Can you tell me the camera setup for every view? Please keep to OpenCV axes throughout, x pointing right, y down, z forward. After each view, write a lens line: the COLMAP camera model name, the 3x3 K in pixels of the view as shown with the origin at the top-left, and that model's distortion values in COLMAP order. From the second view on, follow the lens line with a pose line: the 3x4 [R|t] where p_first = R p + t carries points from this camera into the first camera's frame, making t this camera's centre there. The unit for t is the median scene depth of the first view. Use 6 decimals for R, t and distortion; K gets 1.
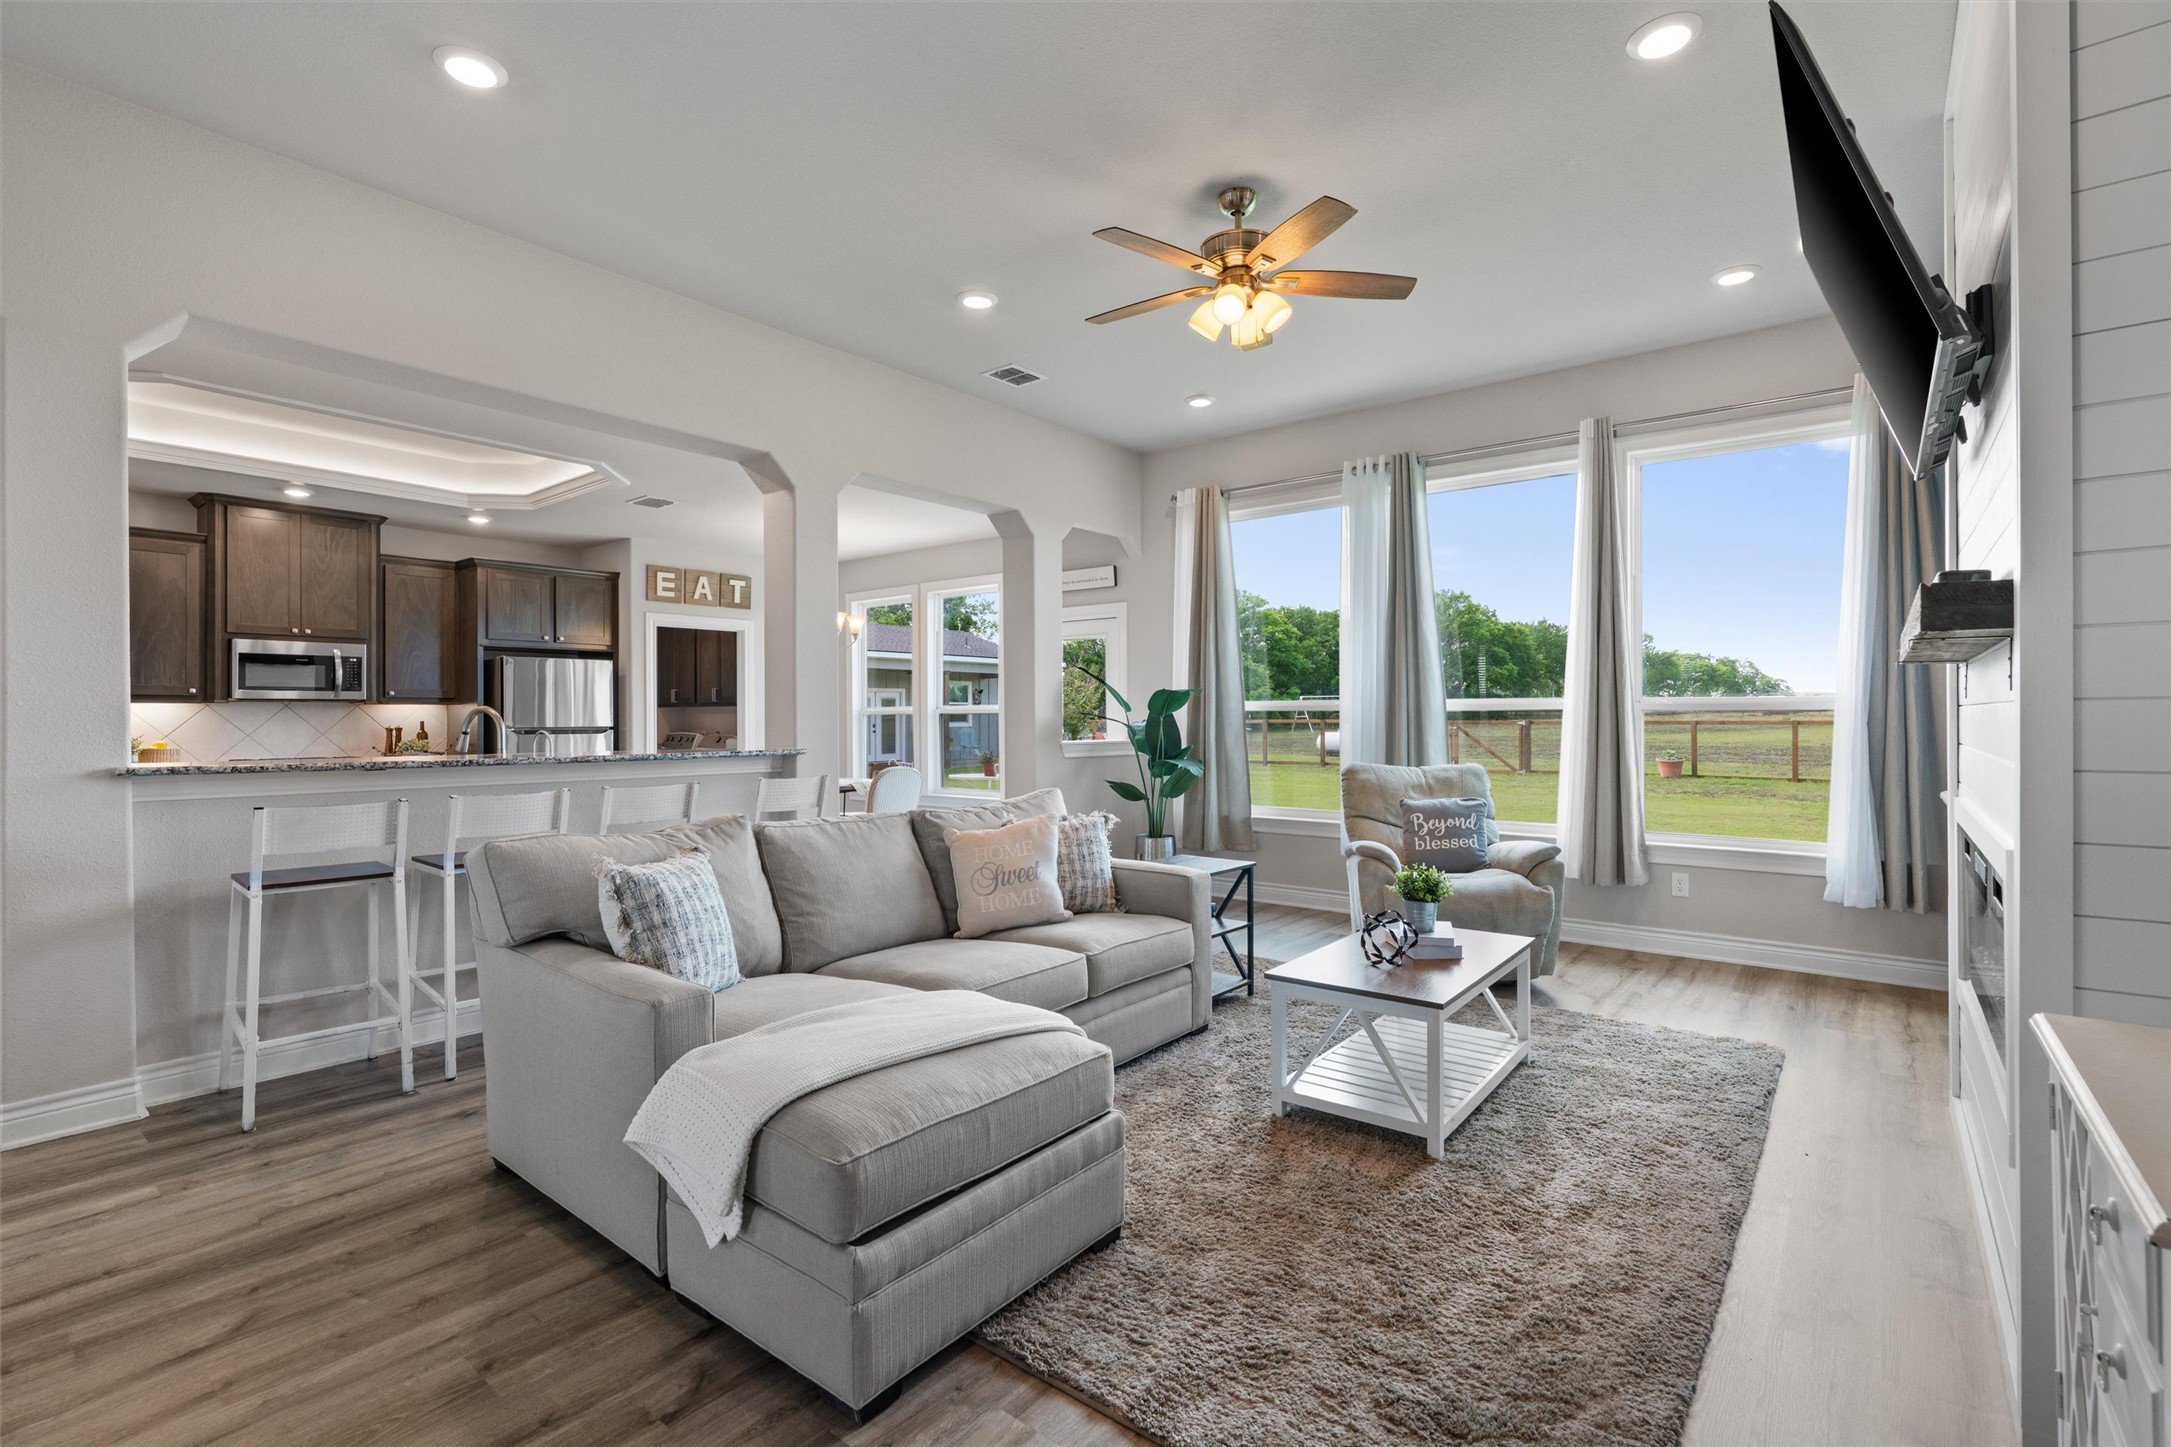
lens RADIAL K [[975.9, 0, 1098.3], [0, 975.9, 714.7], [0, 0, 1]] dist [-0.007644, 0.002298]
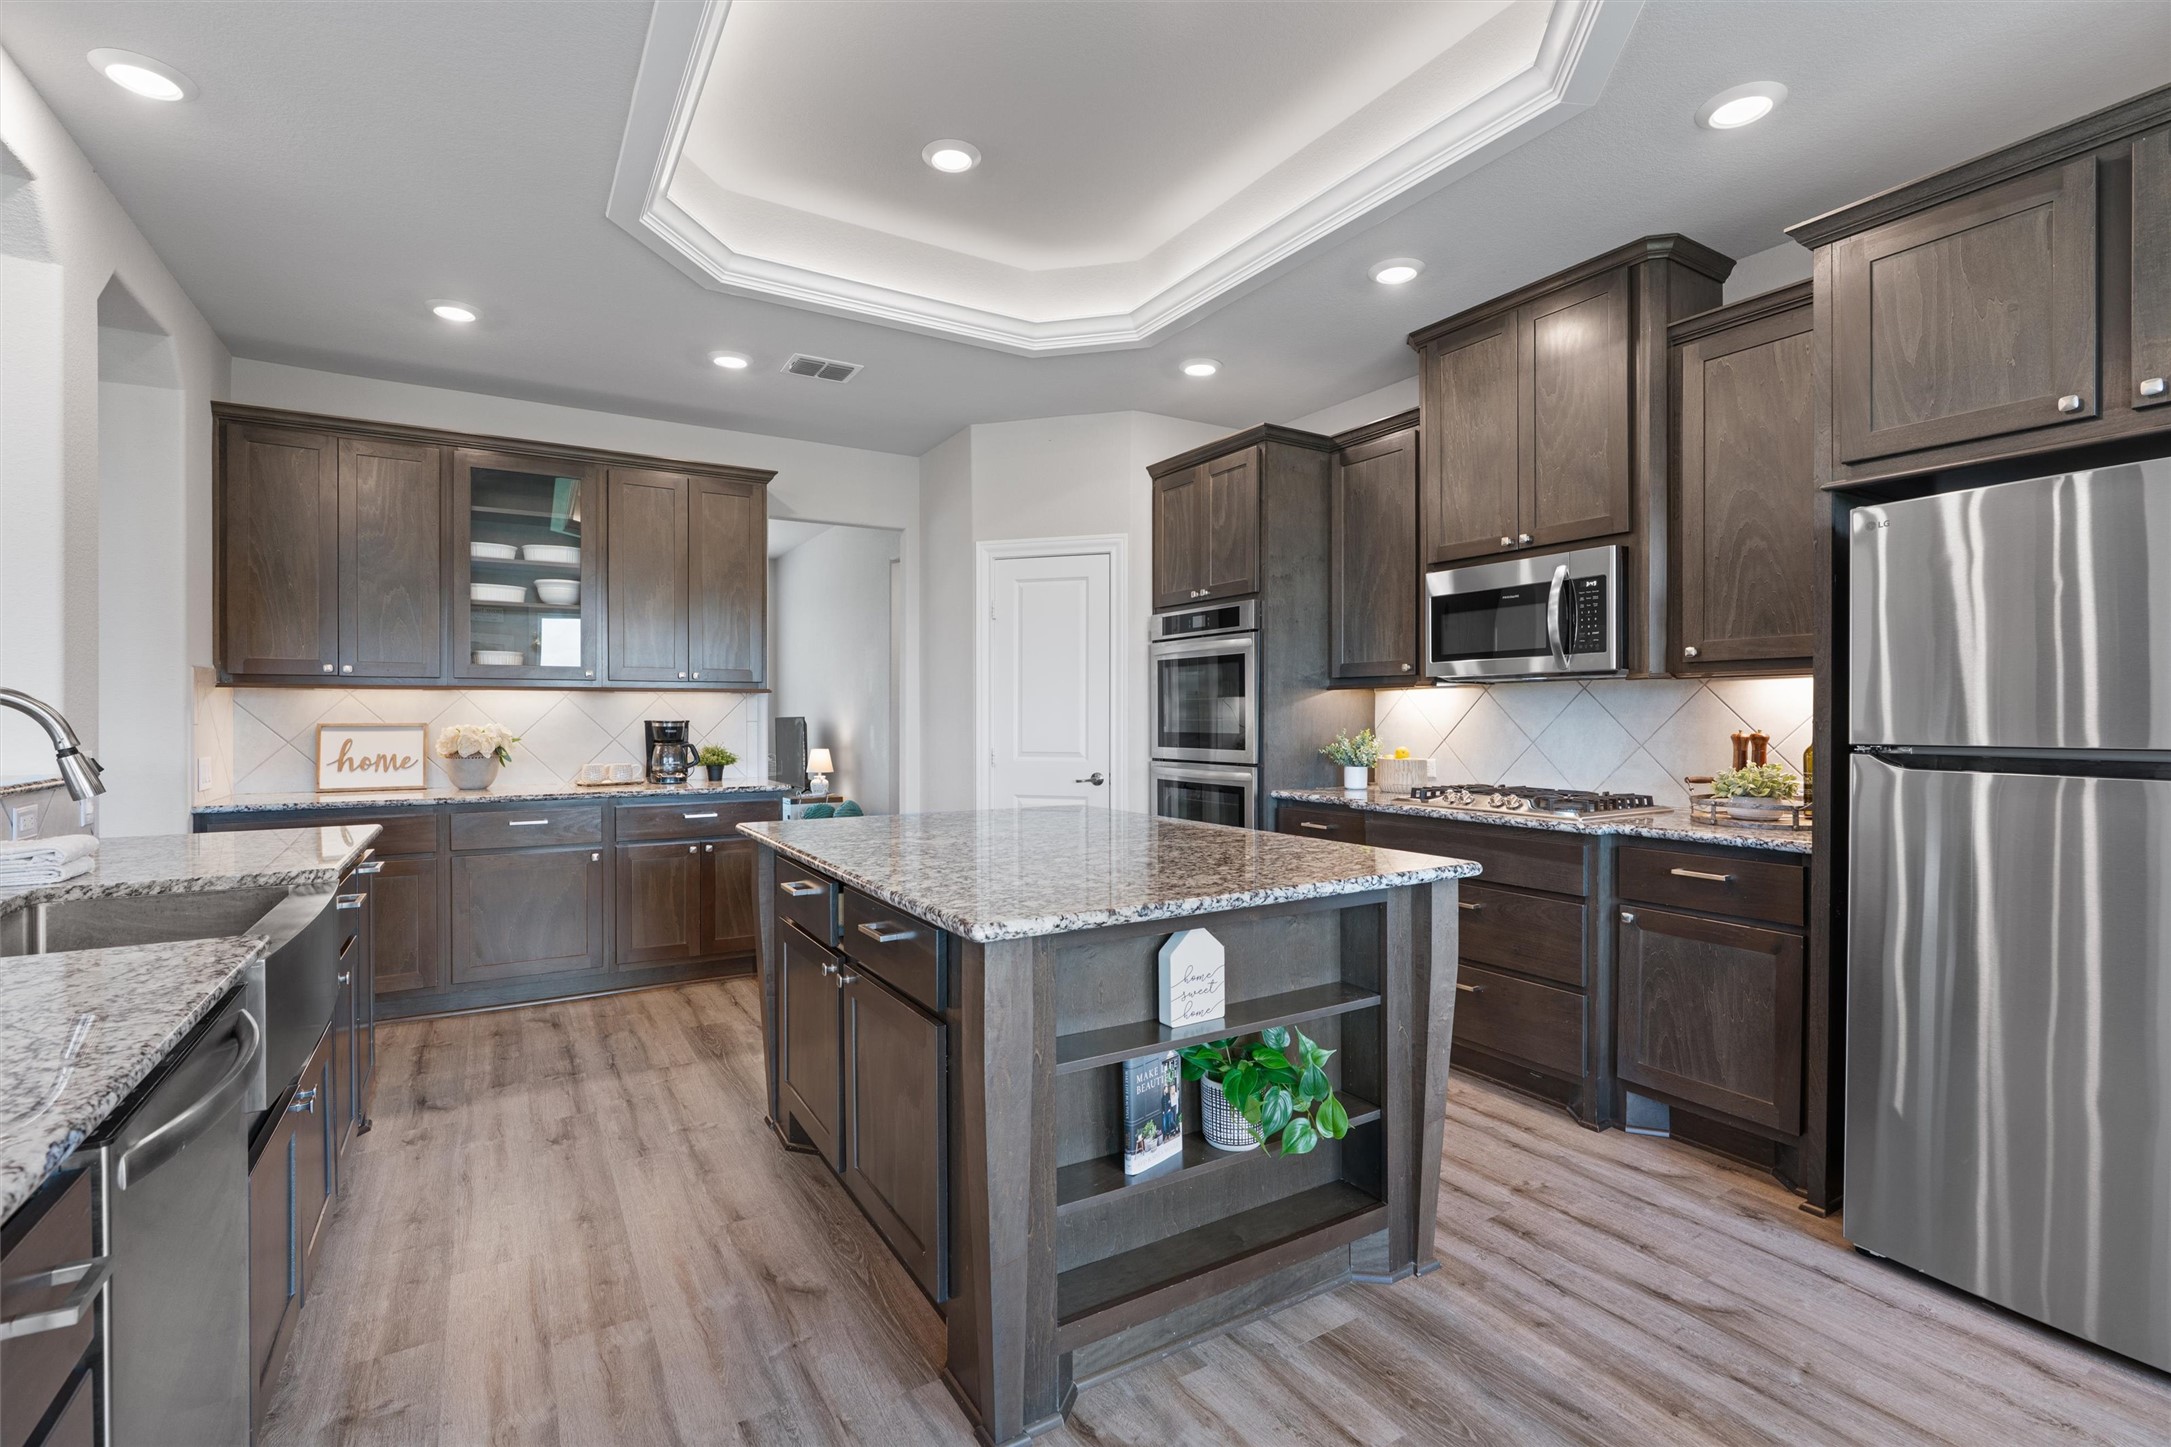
lens RADIAL K [[975.9, 0, 1081.5], [0, 975.9, 722.3], [0, 0, 1]] dist [-0.007644, 0.002298]
pose [[-0.337270, 0.009683, -0.941358, -0.256536], [0.001446, 0.999951, 0.009768, 0.003590], [0.941407, 0.001933, -0.337267, 0.928424]]
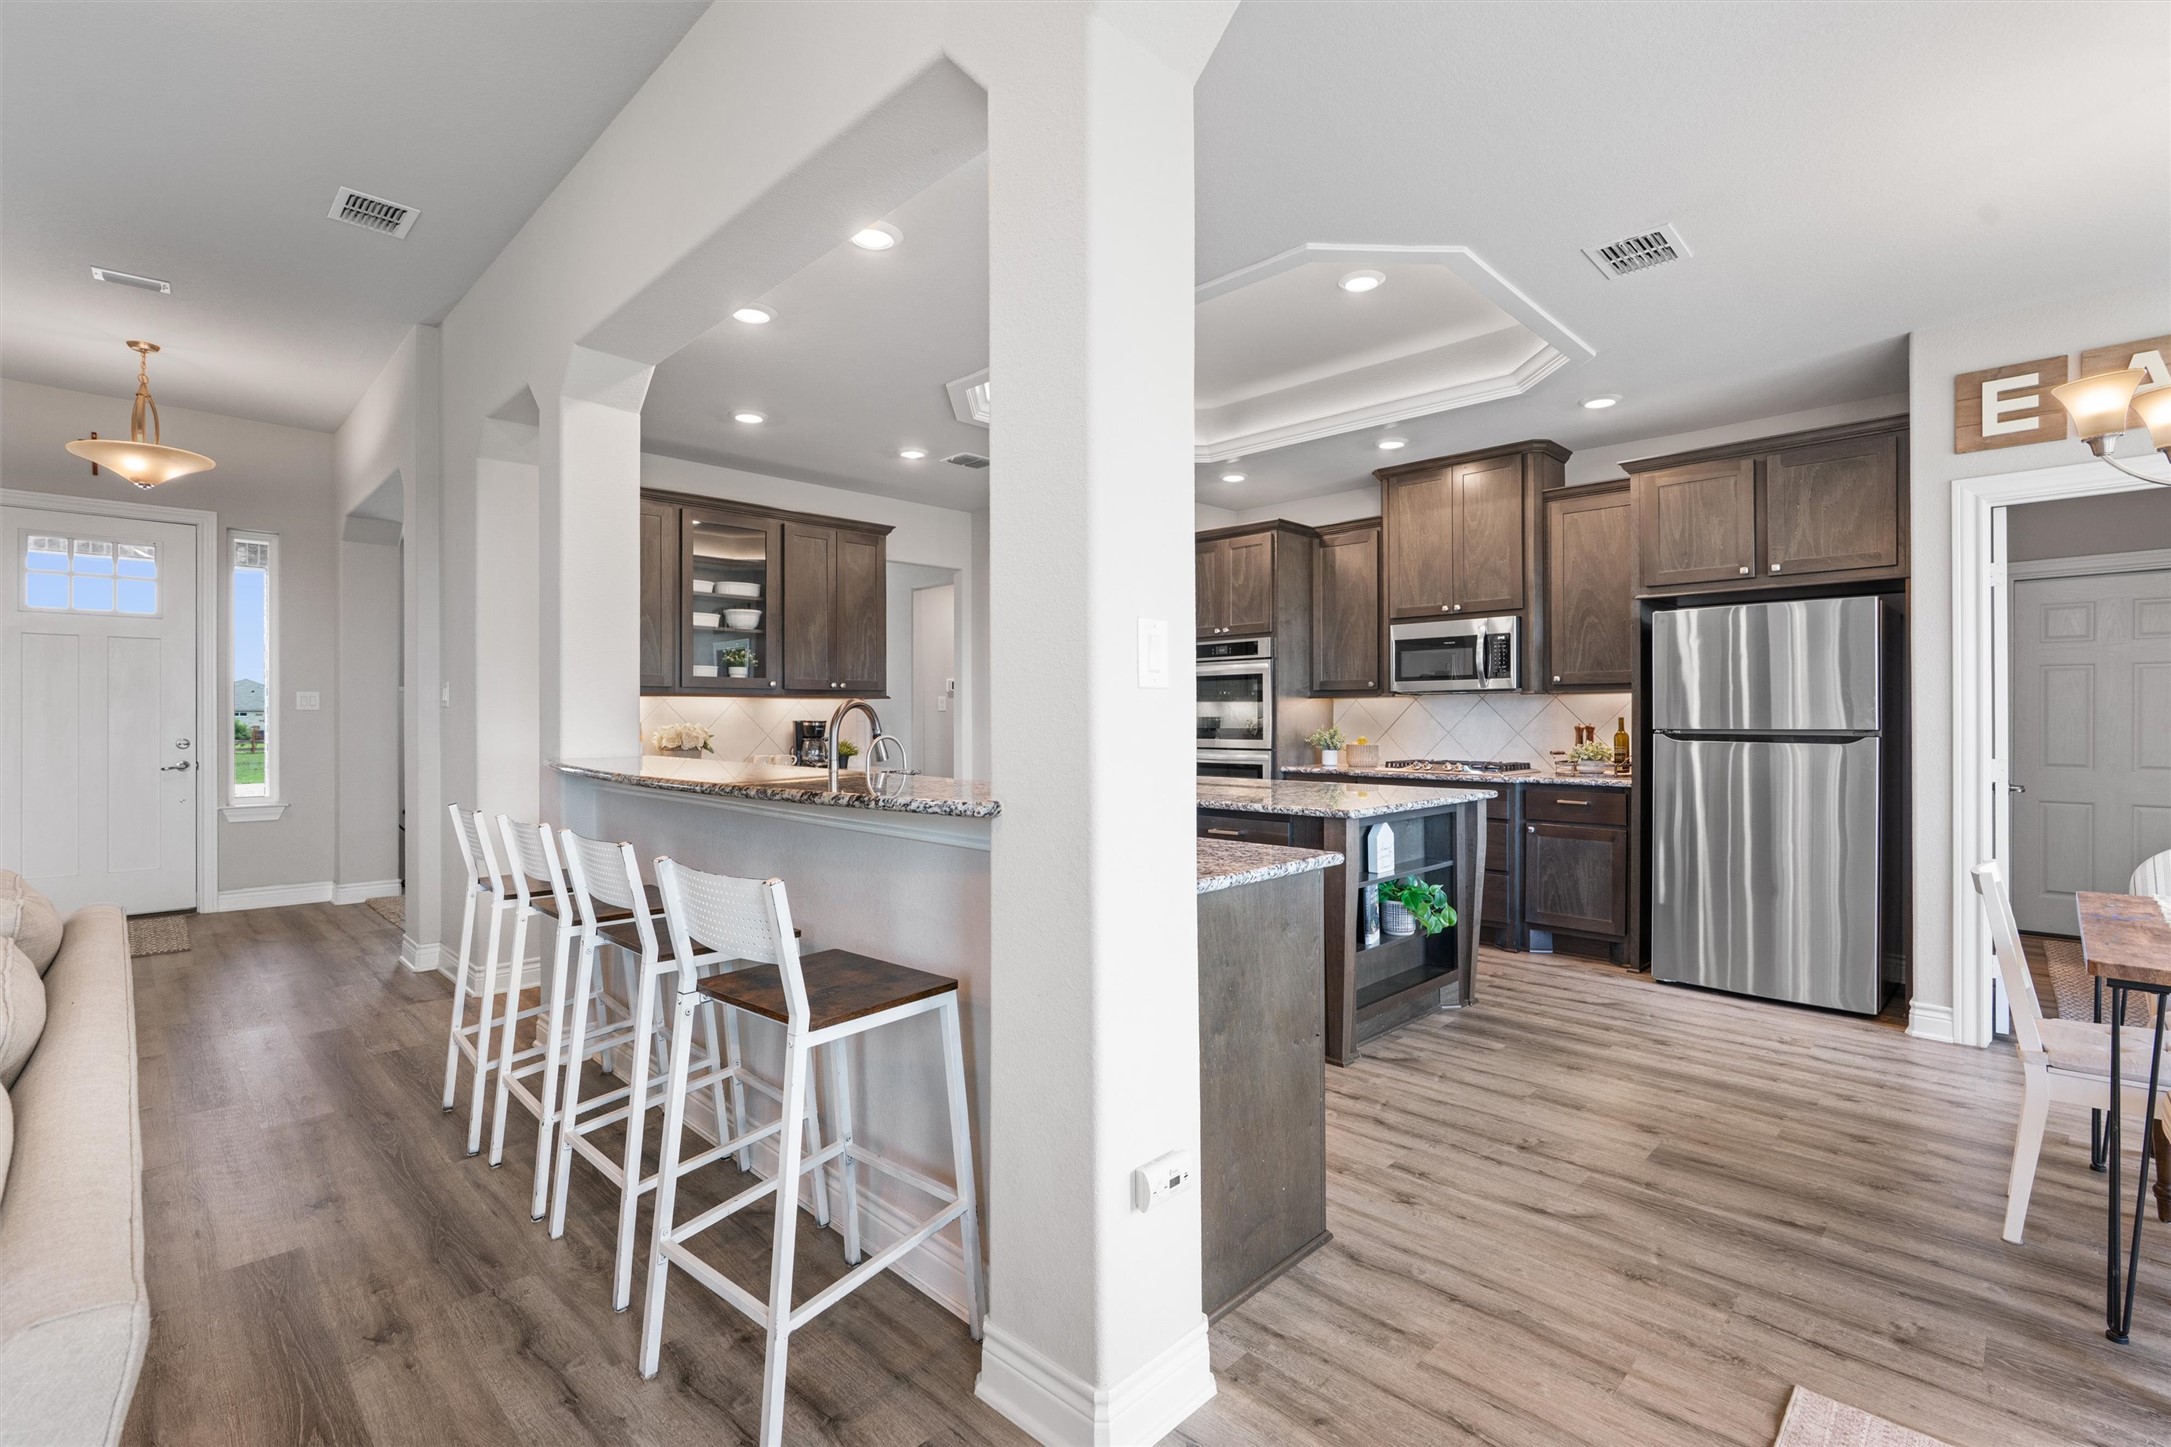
lens RADIAL K [[975.9, 0, 1086.8], [0, 975.9, 717.5], [0, 0, 1]] dist [-0.007644, 0.002298]
pose [[-0.105046, 0.002945, -0.994463, 0.036588], [0.002721, 0.999993, 0.002674, 0.004166], [0.994464, -0.002425, -0.105053, 0.753793]]
